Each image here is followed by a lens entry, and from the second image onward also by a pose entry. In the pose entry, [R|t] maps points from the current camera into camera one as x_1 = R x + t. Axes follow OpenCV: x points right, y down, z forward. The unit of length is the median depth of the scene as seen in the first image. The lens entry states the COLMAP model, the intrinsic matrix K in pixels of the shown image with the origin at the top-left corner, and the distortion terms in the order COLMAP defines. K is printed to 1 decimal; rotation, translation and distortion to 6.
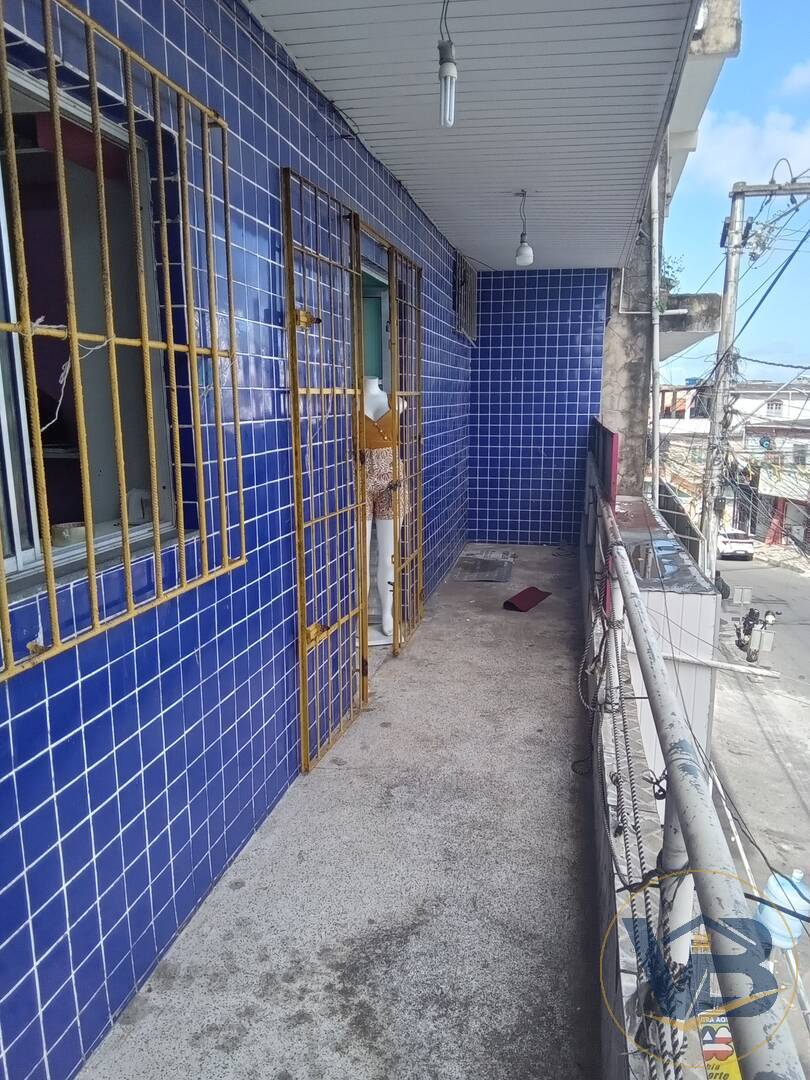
lens RADIAL K [[765.4, 0, 406.4], [0, 765.4, 540.8], [0, 0, 1]] dist [0.046300, -0.036826]
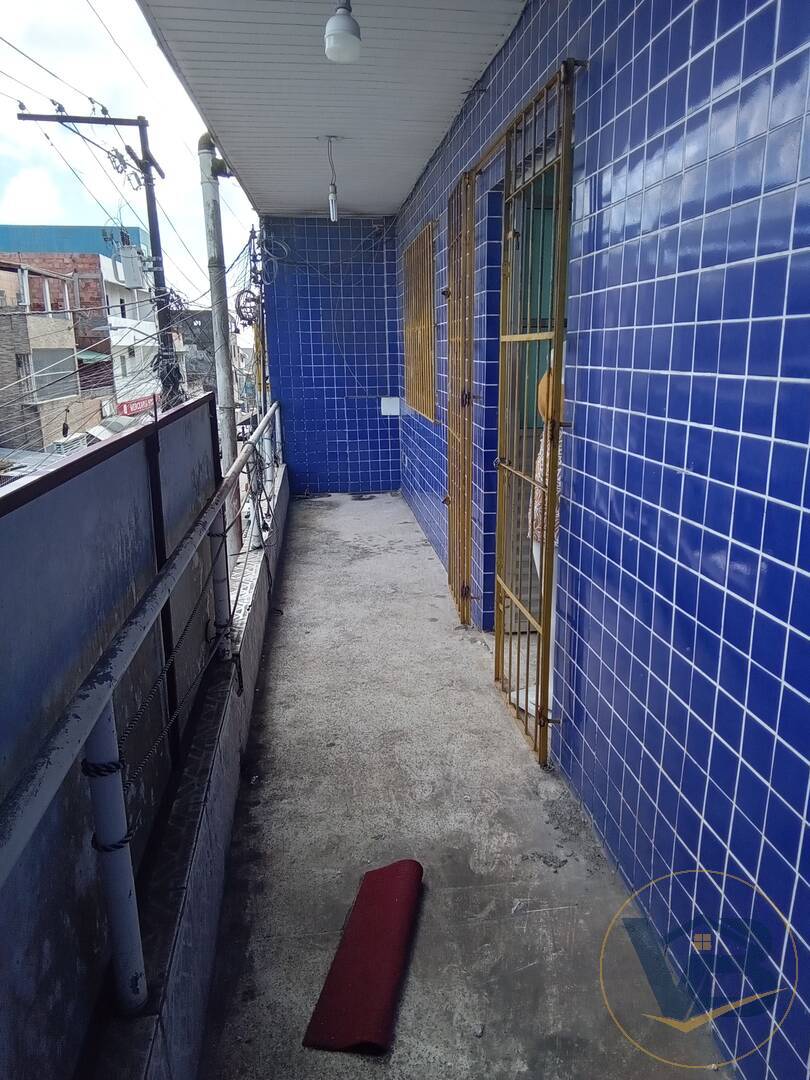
lens RADIAL K [[765.4, 0, 406.2], [0, 765.4, 540.5], [0, 0, 1]] dist [0.046300, -0.036826]
pose [[-0.947248, 0.078891, -0.310641, 0.333633], [-0.056533, 0.912908, 0.404232, -0.317534], [0.315477, 0.400469, -0.860290, 1.739014]]
